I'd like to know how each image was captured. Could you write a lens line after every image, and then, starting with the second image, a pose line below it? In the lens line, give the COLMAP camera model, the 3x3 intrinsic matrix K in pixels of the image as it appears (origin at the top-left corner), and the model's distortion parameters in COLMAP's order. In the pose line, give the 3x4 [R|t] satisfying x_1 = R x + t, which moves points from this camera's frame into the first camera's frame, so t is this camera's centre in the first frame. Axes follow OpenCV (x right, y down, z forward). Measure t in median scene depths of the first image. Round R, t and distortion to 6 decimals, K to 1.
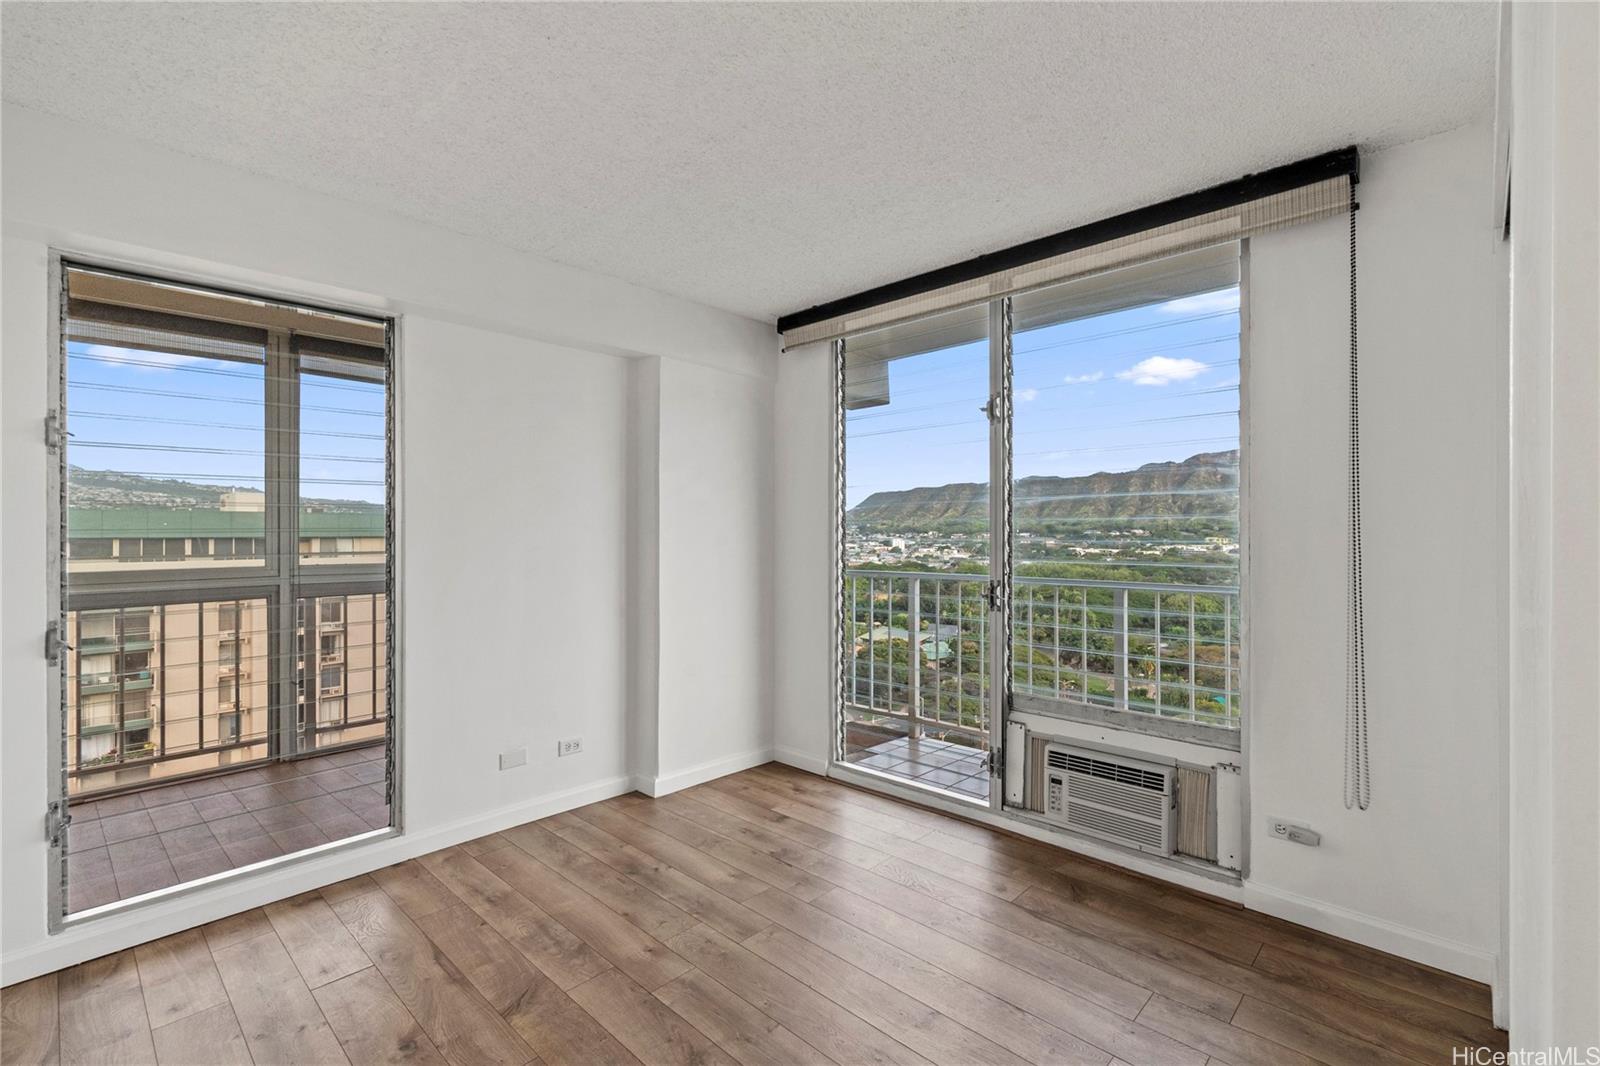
lens RADIAL K [[721.9, 0, 830.4], [0, 721.9, 531.1], [0, 0, 1]] dist [0.007046, -0.000971]
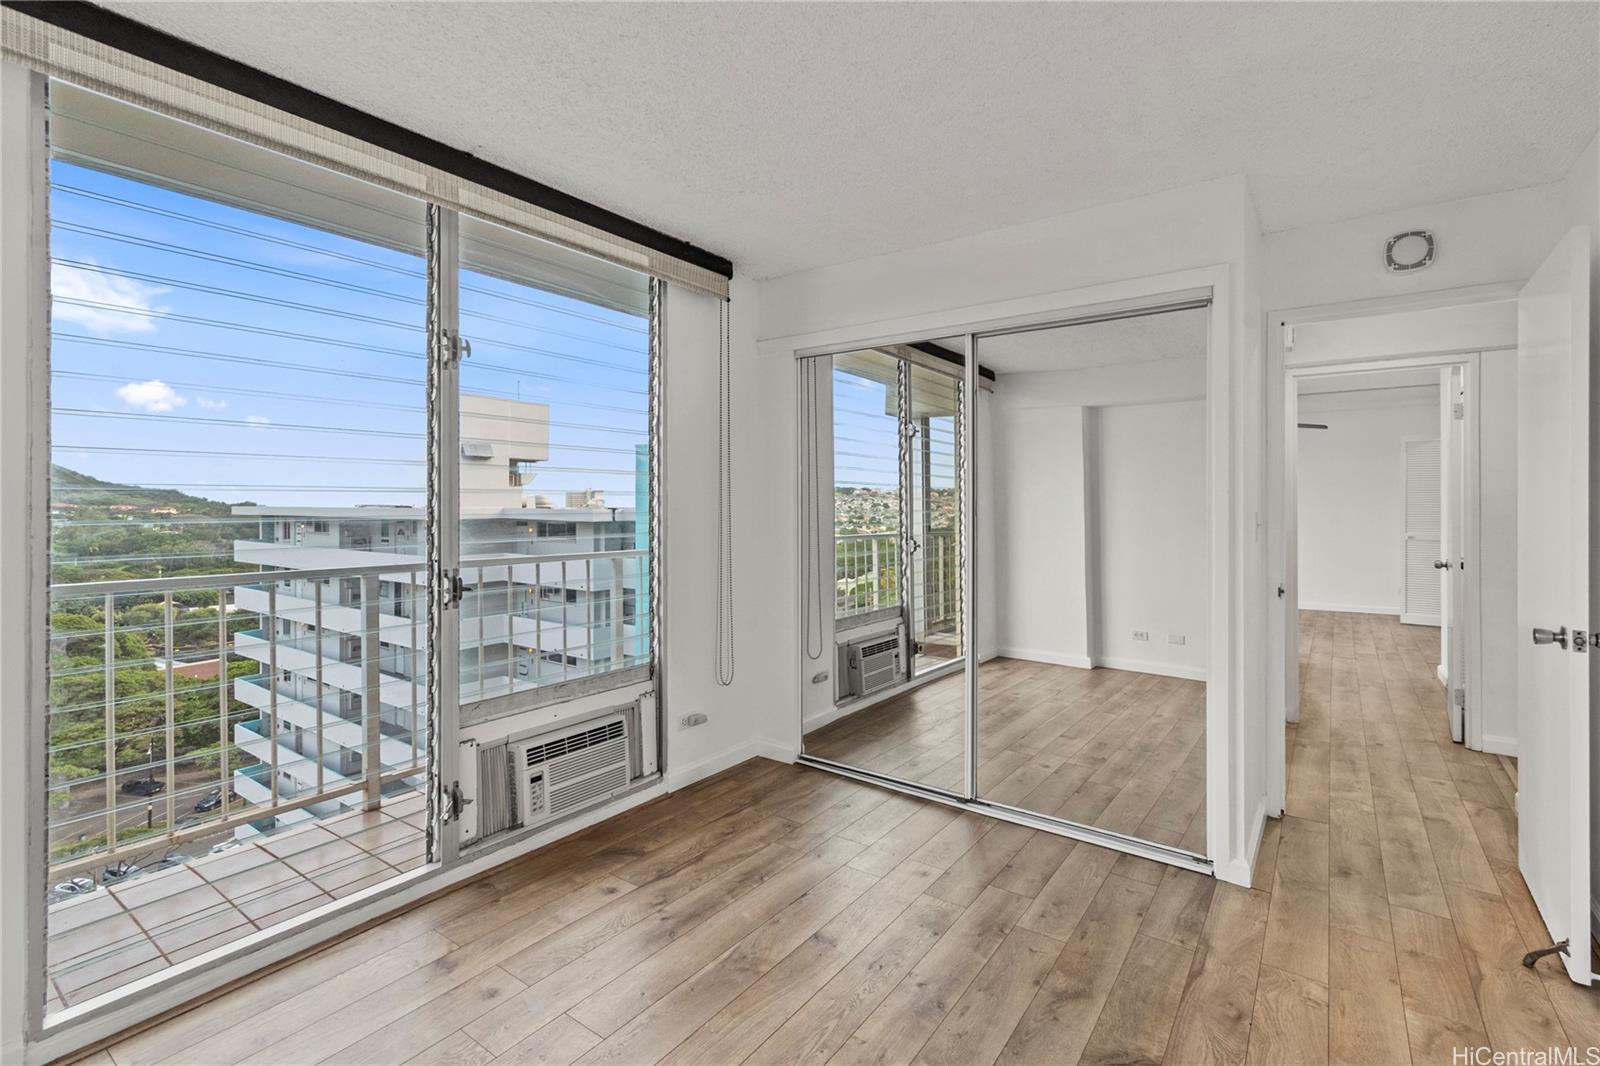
lens RADIAL K [[725.9, 0, 835.4], [0, 725.9, 500.1], [0, 0, 1]] dist [-0.005195, -0.001066]
pose [[-0.142767, 0.007539, 0.989728, -0.733019], [-0.001476, 0.999968, -0.007830, -0.001086], [-0.989755, -0.002578, -0.142752, 0.849077]]
